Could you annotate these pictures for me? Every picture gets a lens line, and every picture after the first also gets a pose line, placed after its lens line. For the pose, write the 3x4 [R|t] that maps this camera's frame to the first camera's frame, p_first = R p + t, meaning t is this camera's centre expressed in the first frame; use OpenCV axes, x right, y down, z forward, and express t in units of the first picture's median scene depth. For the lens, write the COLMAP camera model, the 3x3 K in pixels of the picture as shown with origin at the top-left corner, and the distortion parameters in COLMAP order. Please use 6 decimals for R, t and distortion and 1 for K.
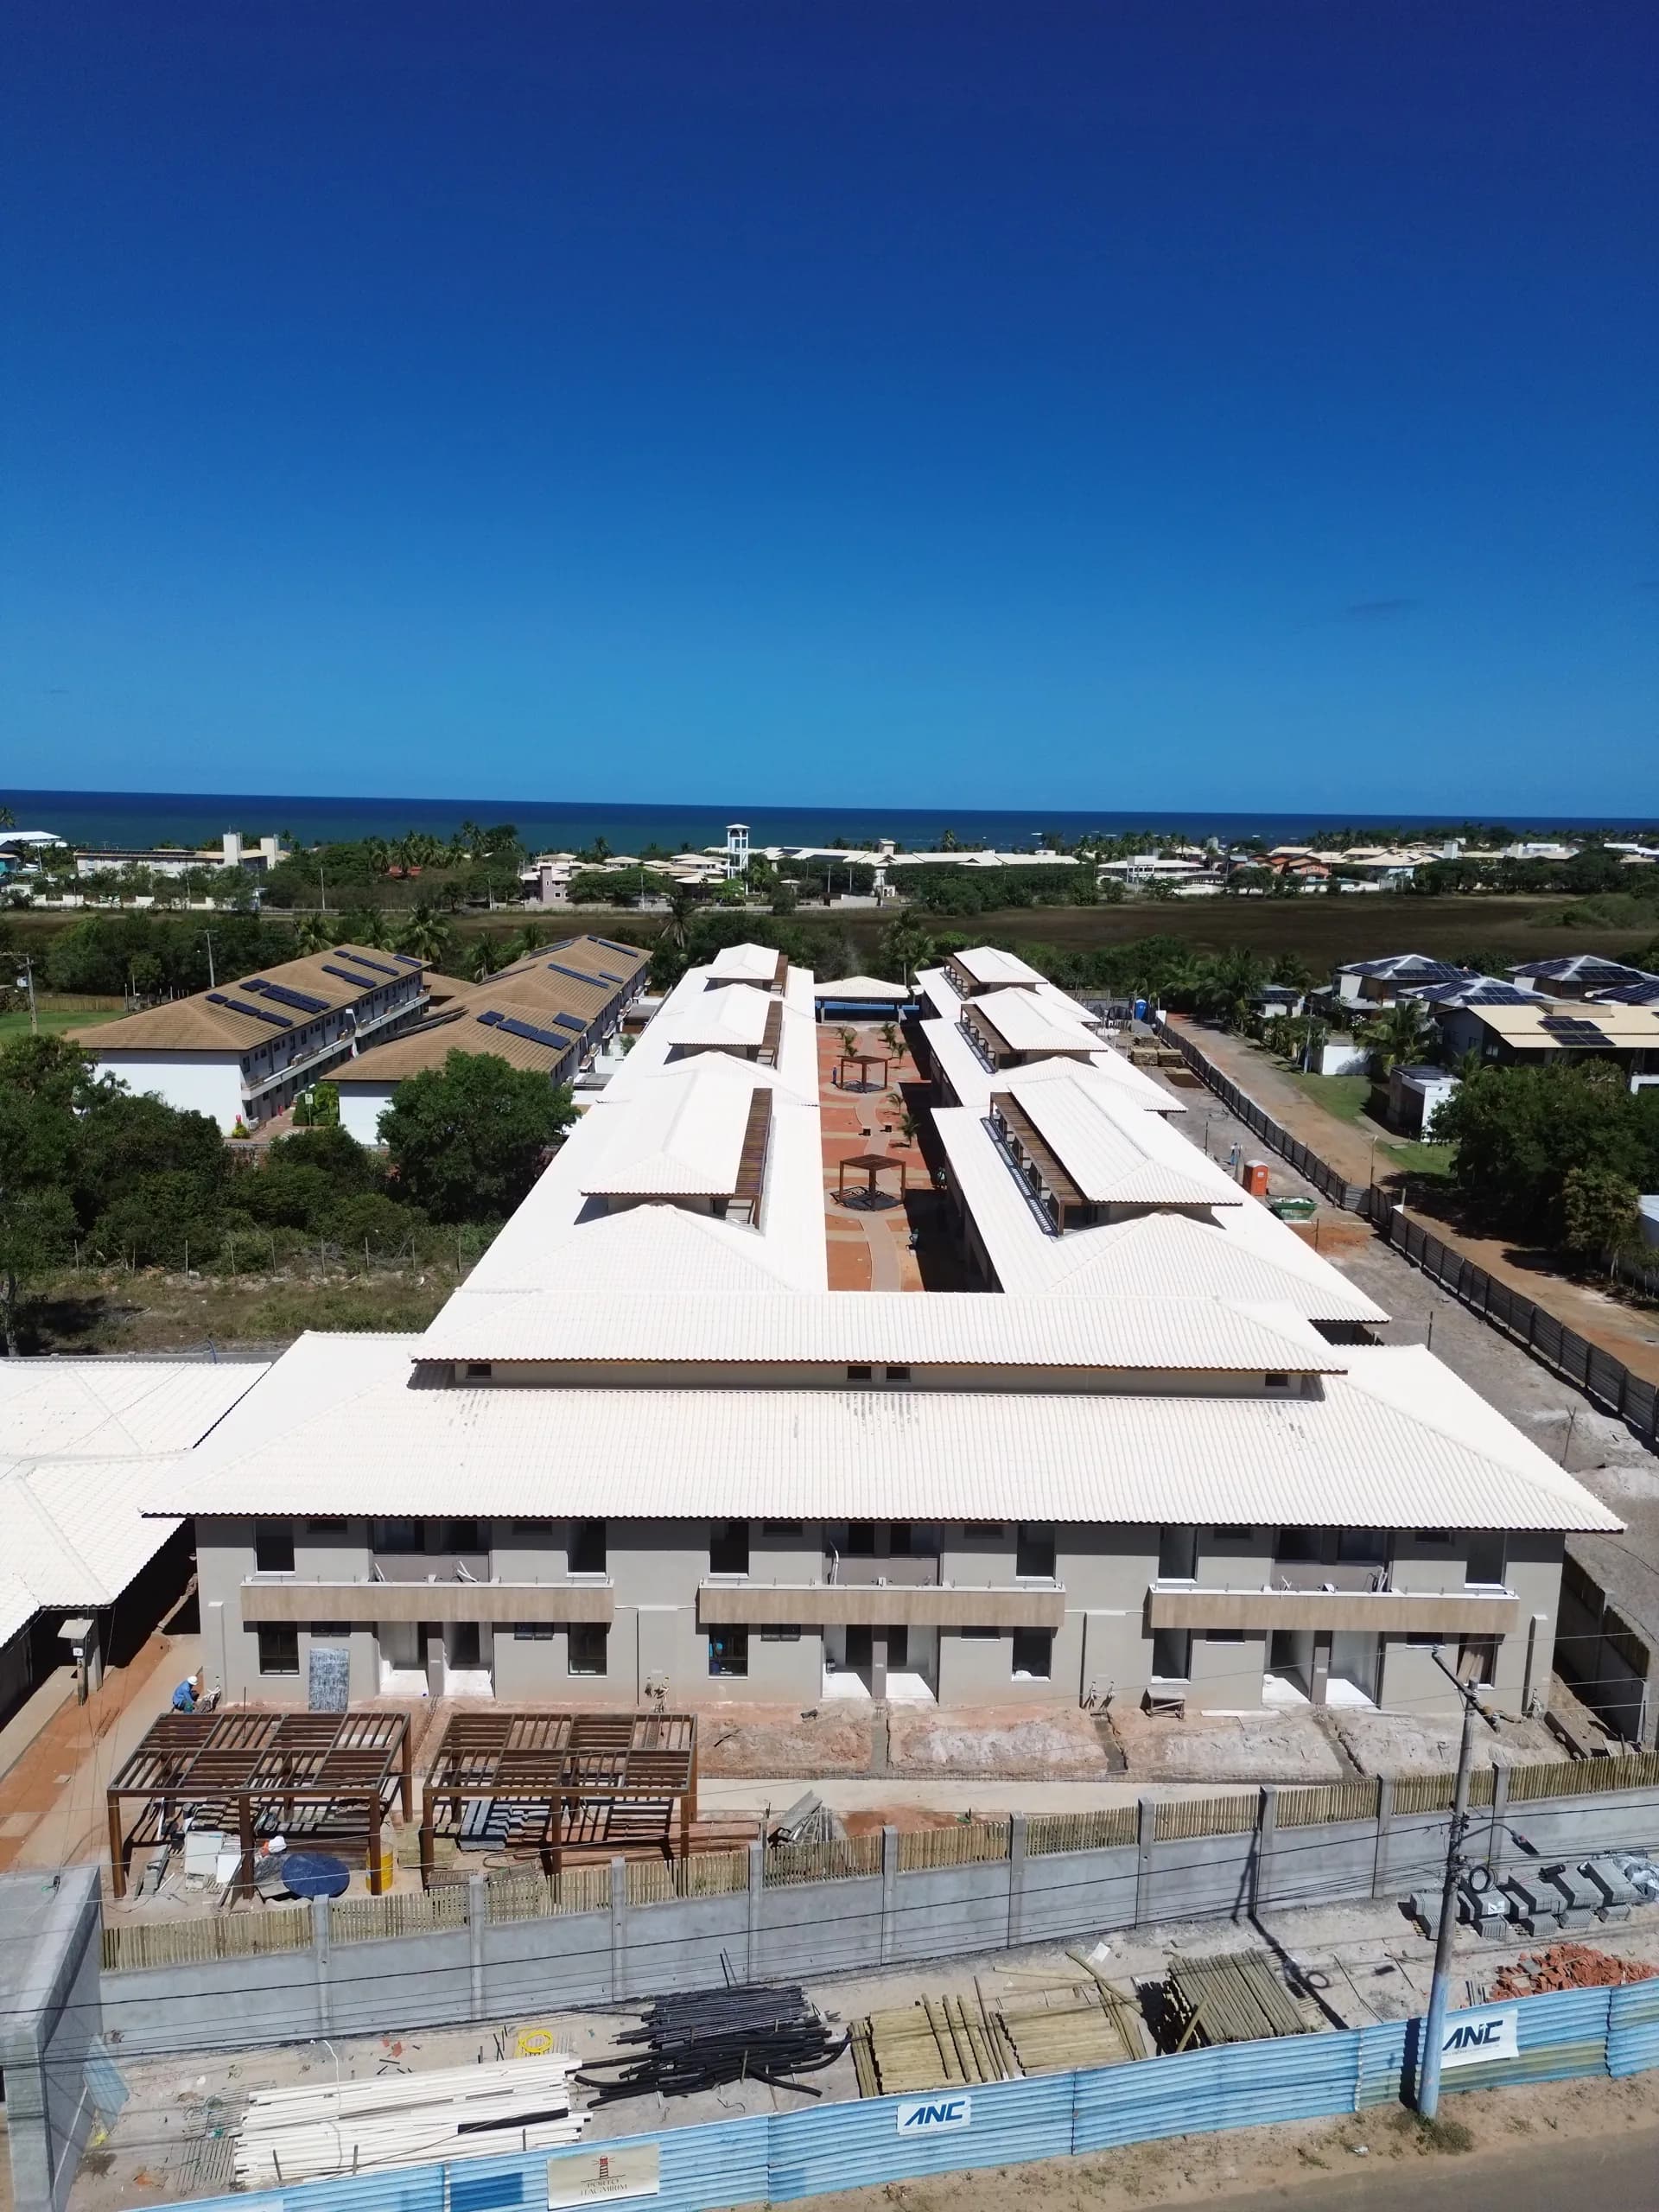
lens RADIAL K [[1559.3, 0, 829.5], [0, 1559.3, 1106.0], [0, 0, 1]] dist [0.061287, -0.055439]
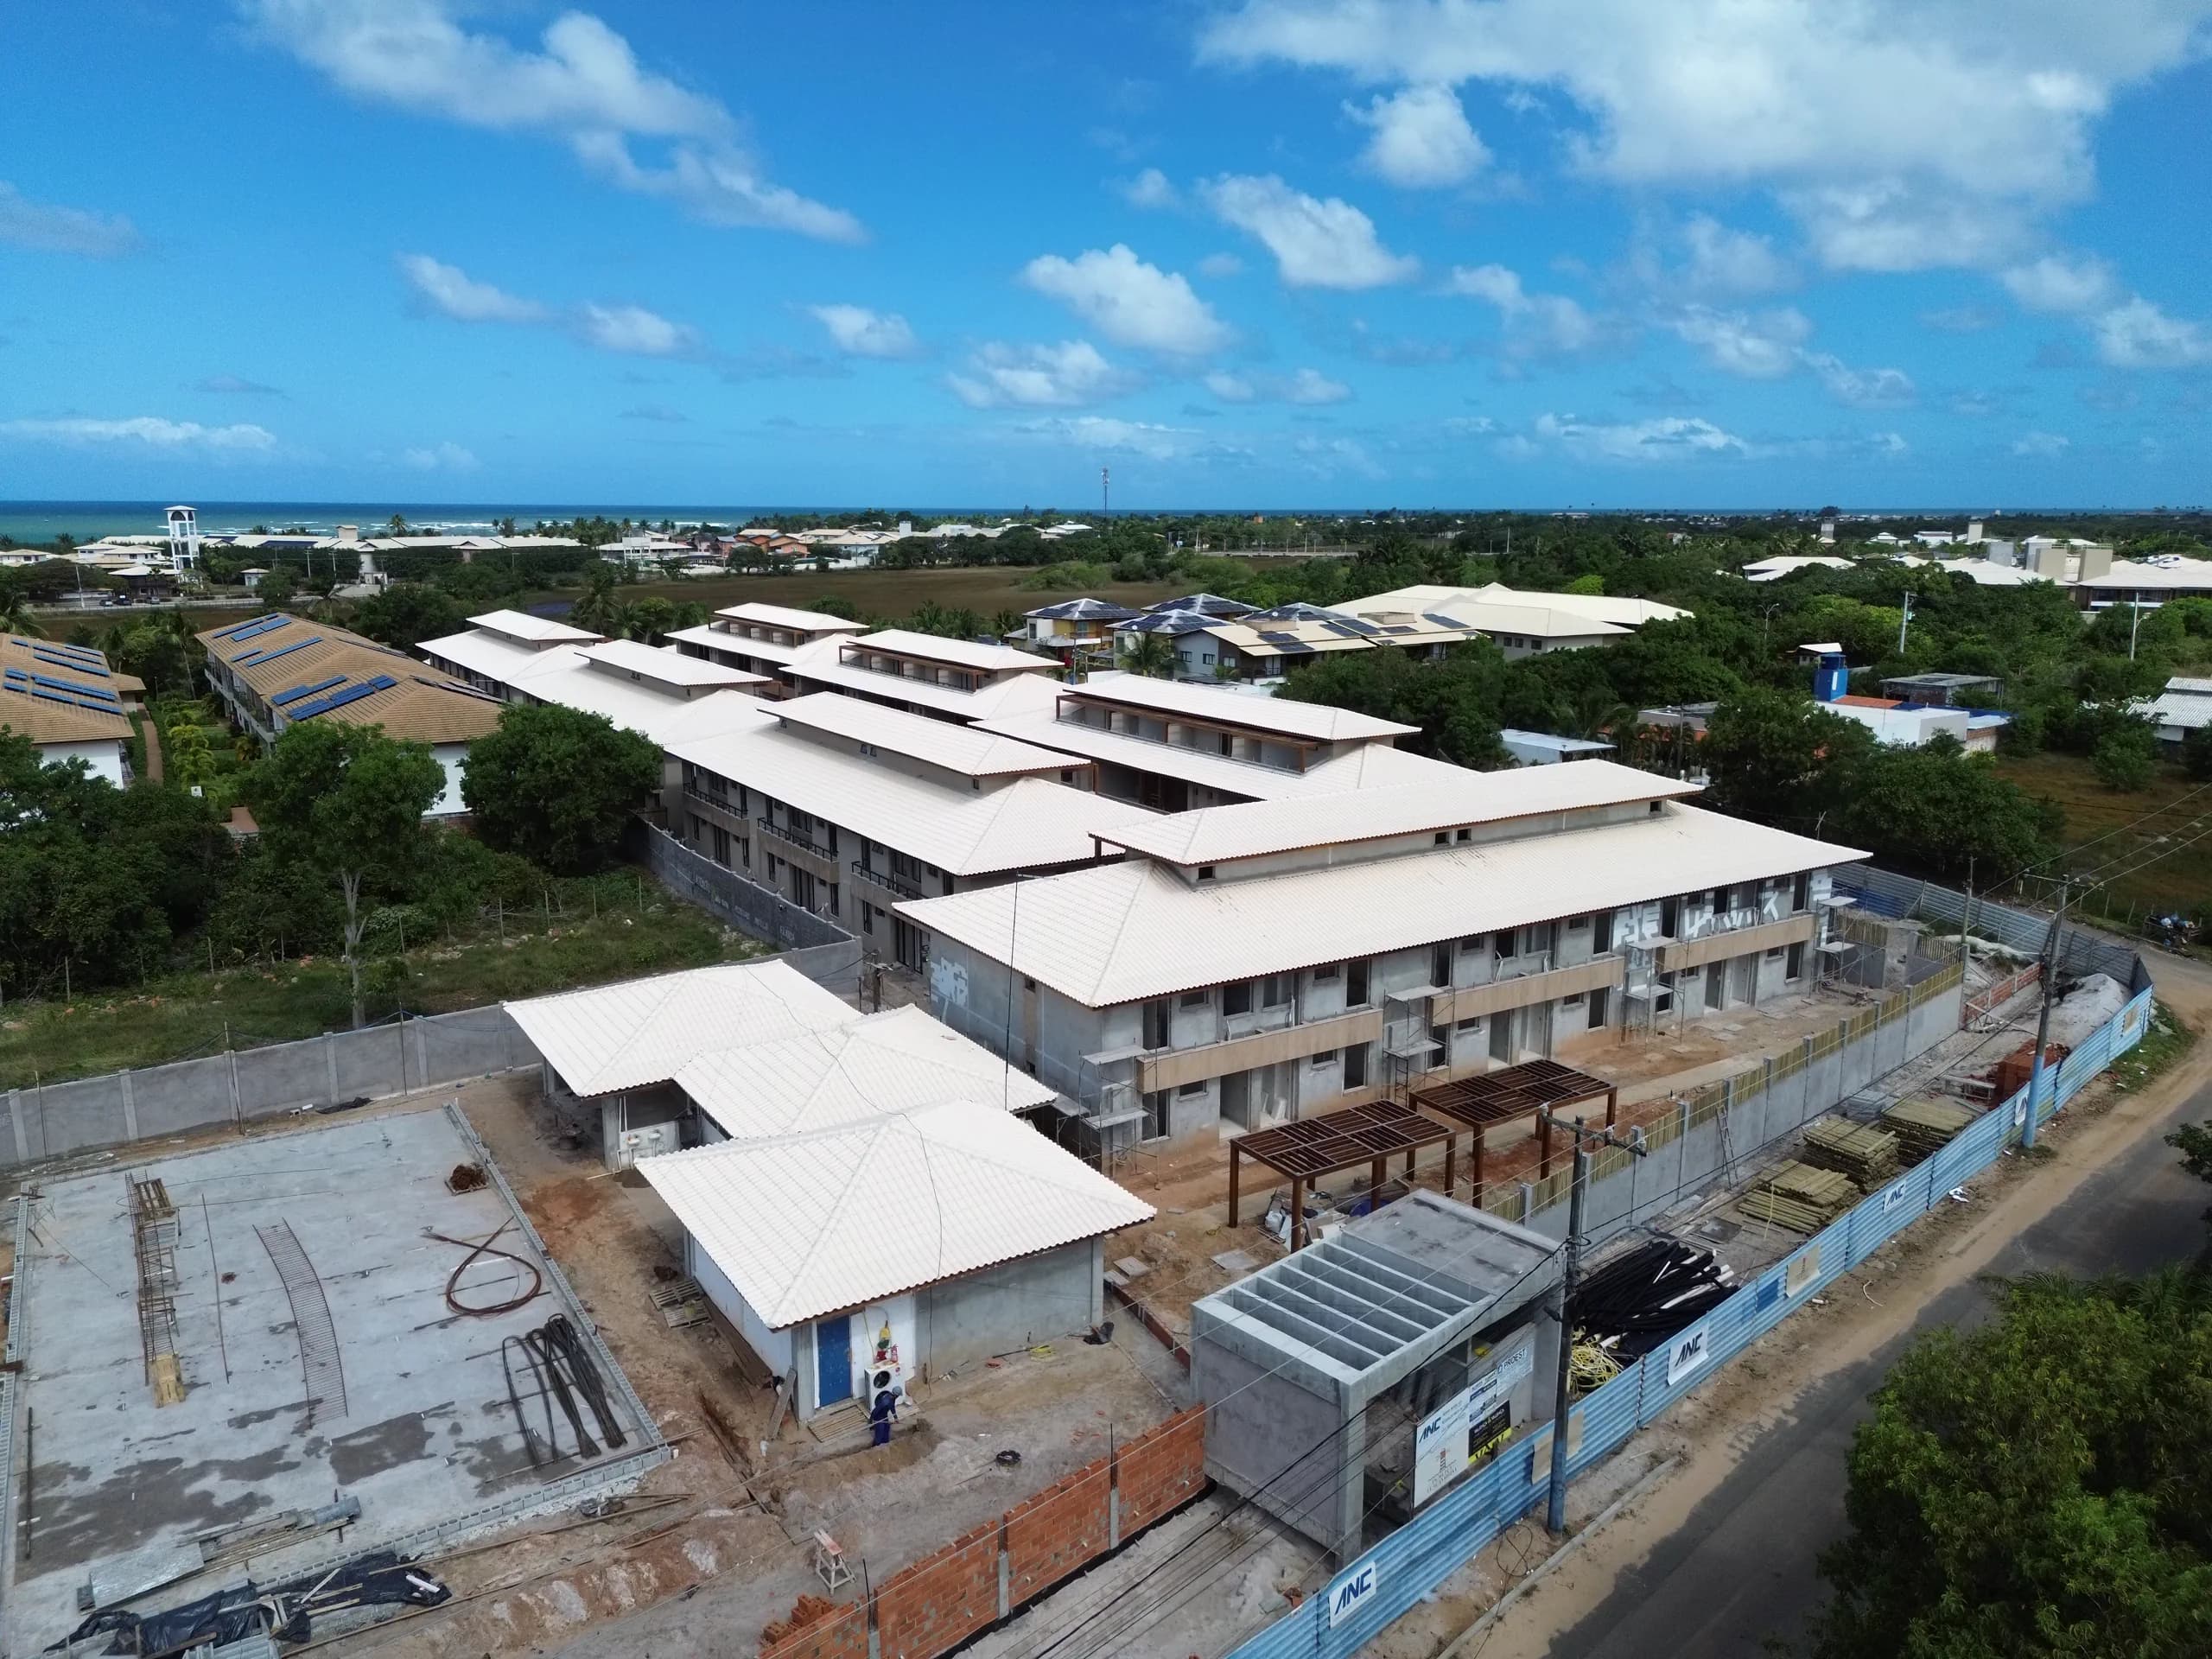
lens RADIAL K [[1555.7, 0, 1106.0], [0, 1555.7, 829.5], [0, 0, 1]] dist [0.063659, -0.051704]
pose [[0.849100, -0.120198, 0.514375, -0.481709], [0.110207, 0.992648, 0.050035, 0.037658], [-0.516608, 0.014203, 0.856104, 0.017522]]
